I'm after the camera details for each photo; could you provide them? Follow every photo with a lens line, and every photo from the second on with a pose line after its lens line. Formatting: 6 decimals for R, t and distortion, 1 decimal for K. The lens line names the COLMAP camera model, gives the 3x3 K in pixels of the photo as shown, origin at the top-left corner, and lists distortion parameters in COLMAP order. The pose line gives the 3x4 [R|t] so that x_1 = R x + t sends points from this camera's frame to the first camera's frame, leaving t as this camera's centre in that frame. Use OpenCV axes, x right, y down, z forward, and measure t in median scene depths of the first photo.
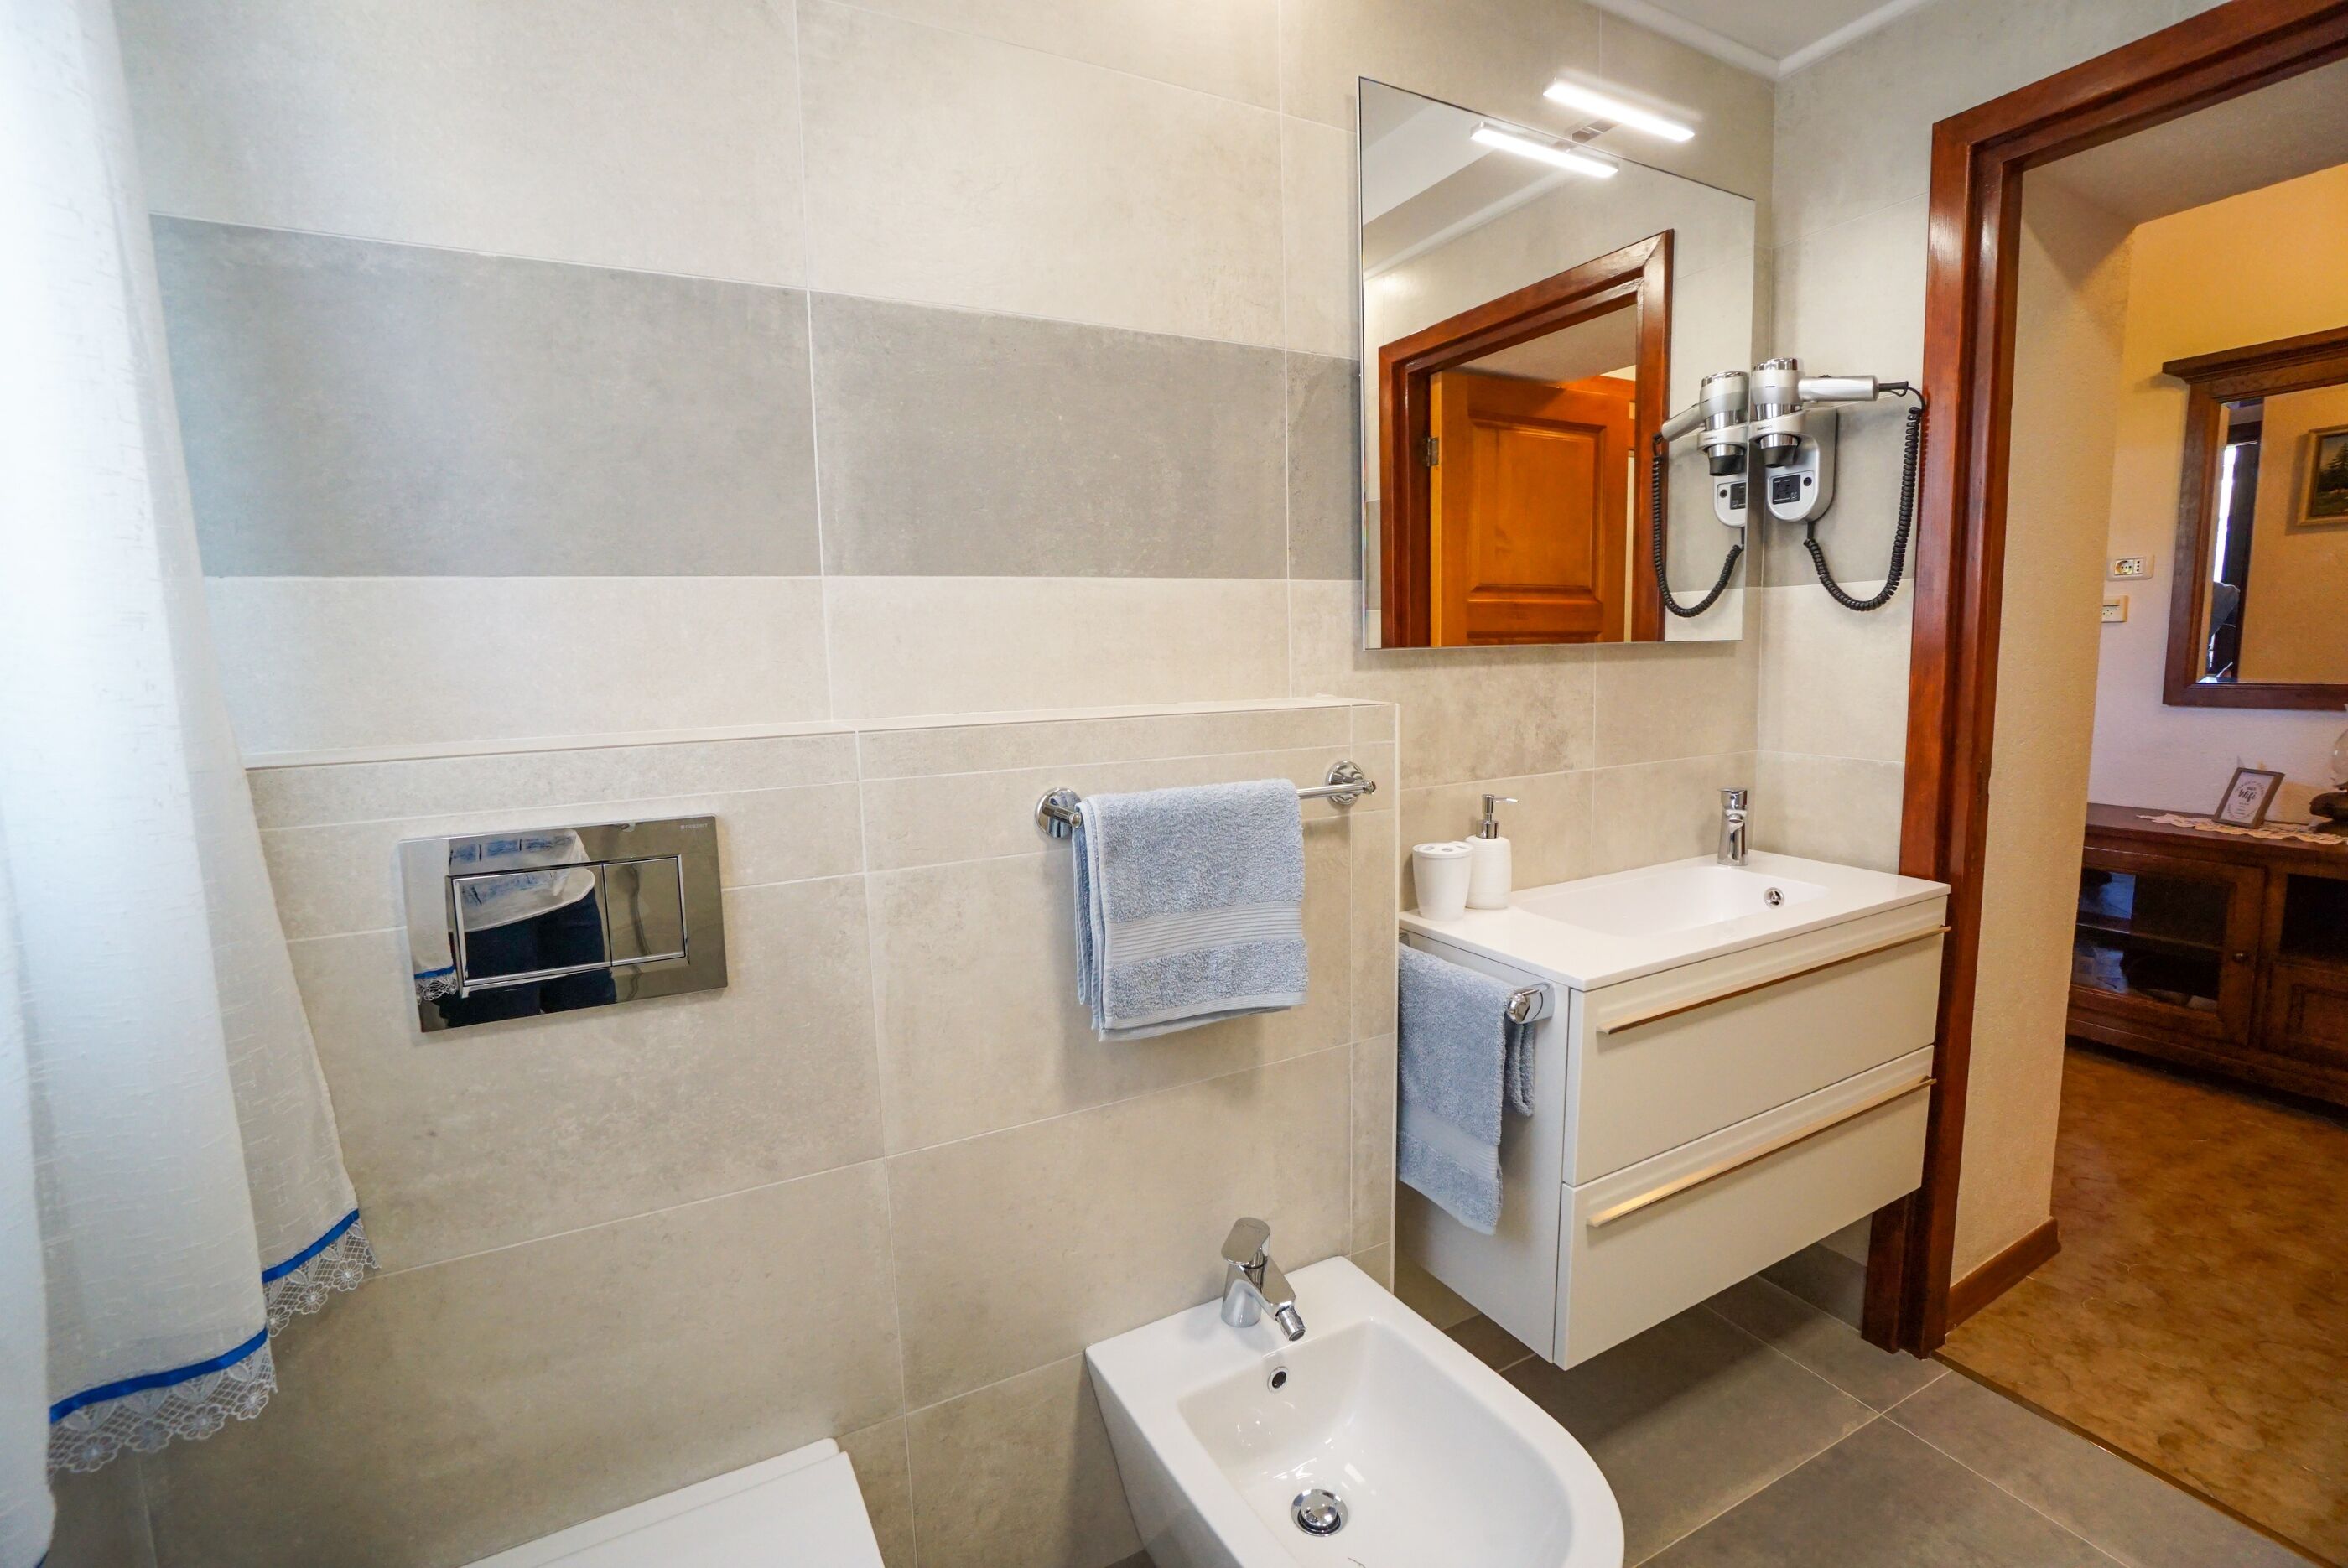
lens RADIAL K [[1020.7, 0, 1191.2], [0, 1020.7, 777.2], [0, 0, 1]] dist [-0.065830, 0.024672]
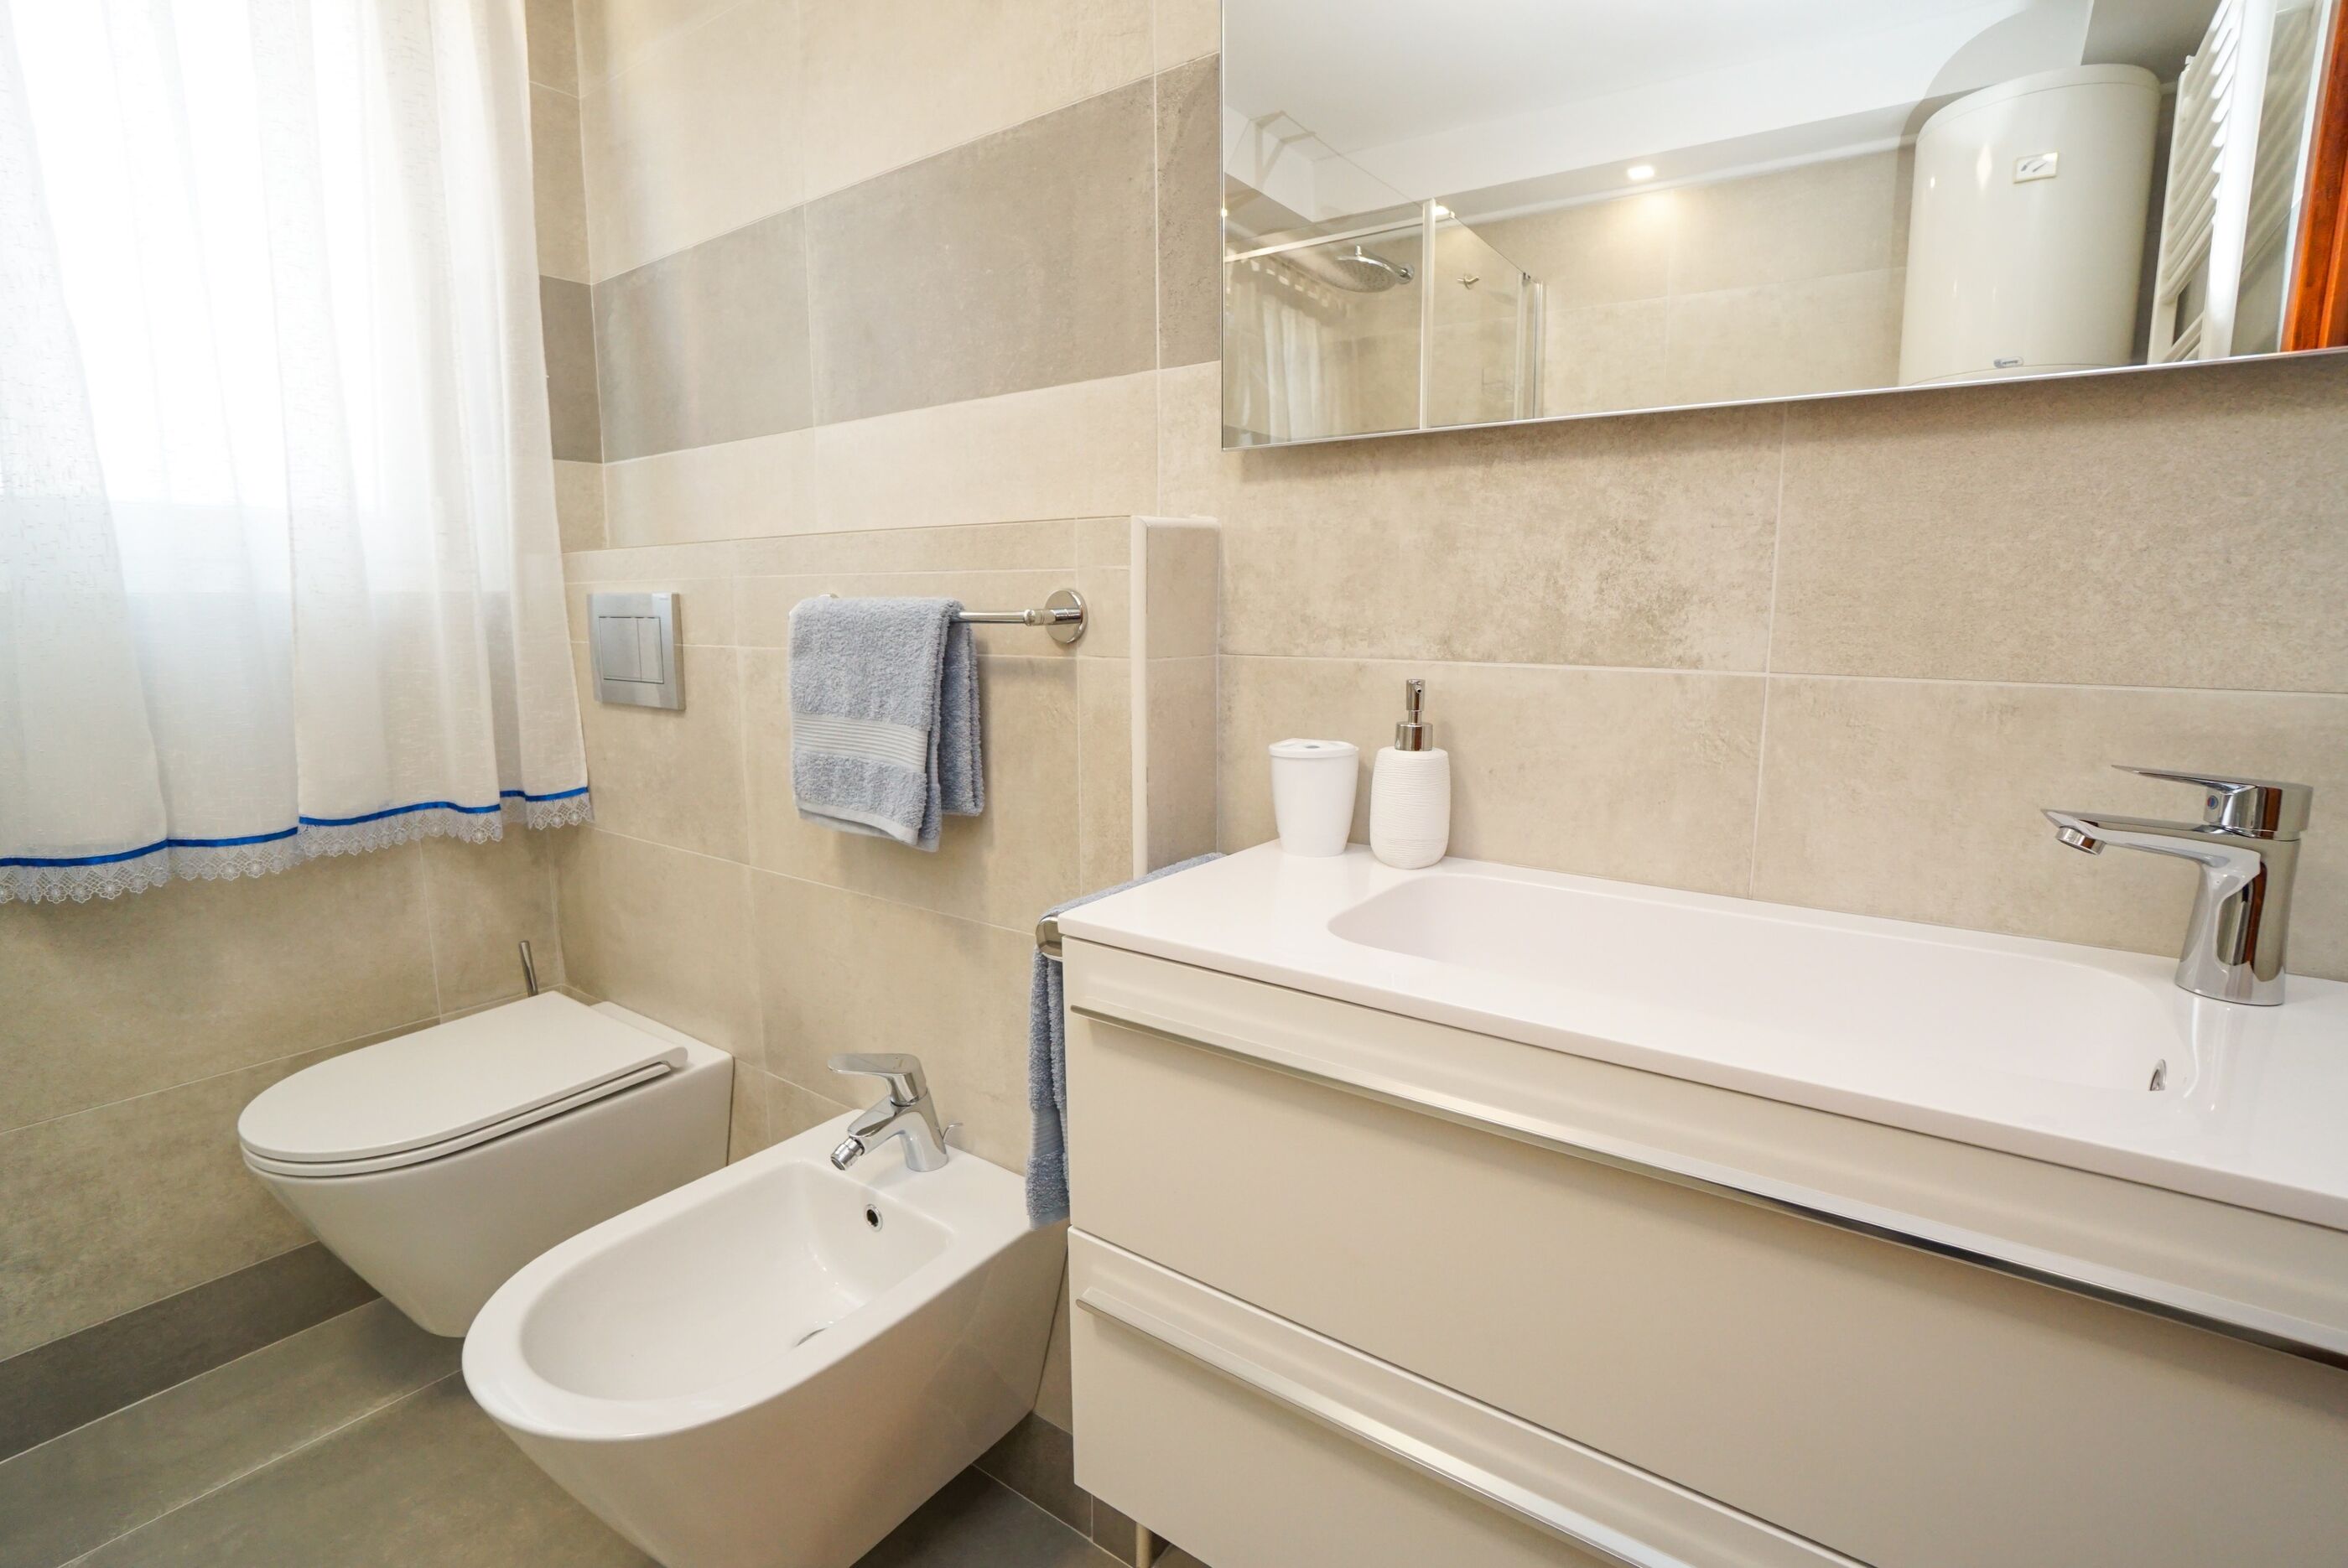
lens RADIAL K [[1091.8, 0, 1175.0], [0, 1091.8, 773.7], [0, 0, 1]] dist [-0.065054, 0.024835]
pose [[0.437507, 0.163506, -0.884225, 0.946706], [-0.118874, 0.985216, 0.123362, 0.011411], [0.891323, 0.051139, 0.450475, 0.678614]]
